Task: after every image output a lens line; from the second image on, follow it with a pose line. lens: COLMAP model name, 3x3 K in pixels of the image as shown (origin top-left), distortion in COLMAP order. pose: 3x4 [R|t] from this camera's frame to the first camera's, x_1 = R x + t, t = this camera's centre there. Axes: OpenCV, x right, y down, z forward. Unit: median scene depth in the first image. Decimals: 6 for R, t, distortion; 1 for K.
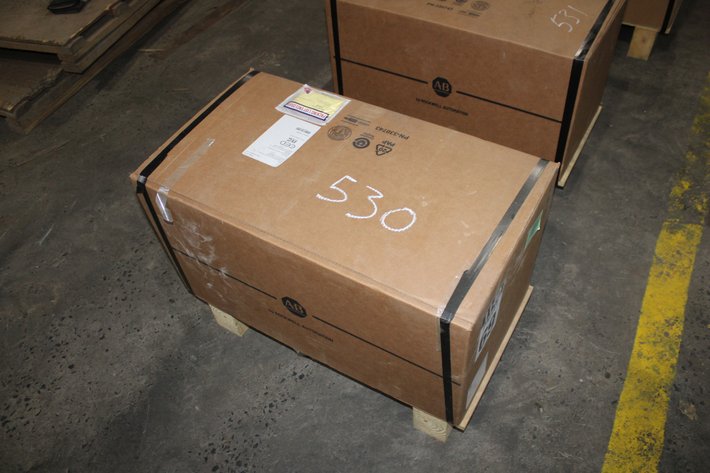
lens RADIAL K [[596.1, 0, 353.0], [0, 596.1, 238.2], [0, 0, 1]] dist [-0.088399, 0.024807]
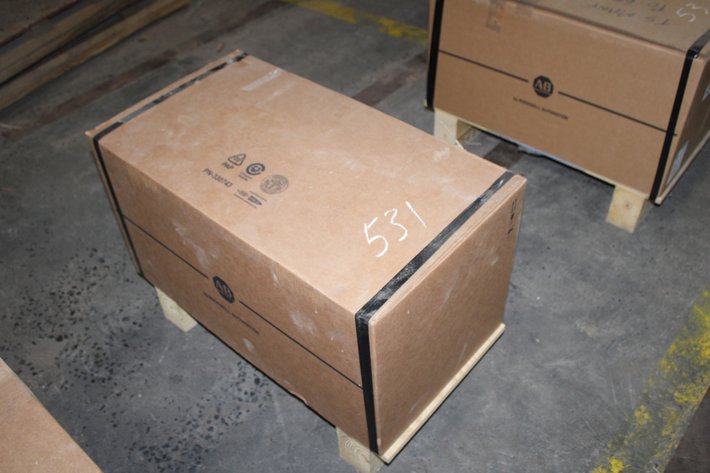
lens RADIAL K [[678.9, 0, 359.3], [0, 678.9, 235.9], [0, 0, 1]] dist [-0.064465, 0.000000]
pose [[0.986293, 0.130993, -0.100331, 0.288646], [-0.137566, 0.988572, -0.061647, -0.225159], [0.091109, 0.074604, 0.993042, 0.191044]]
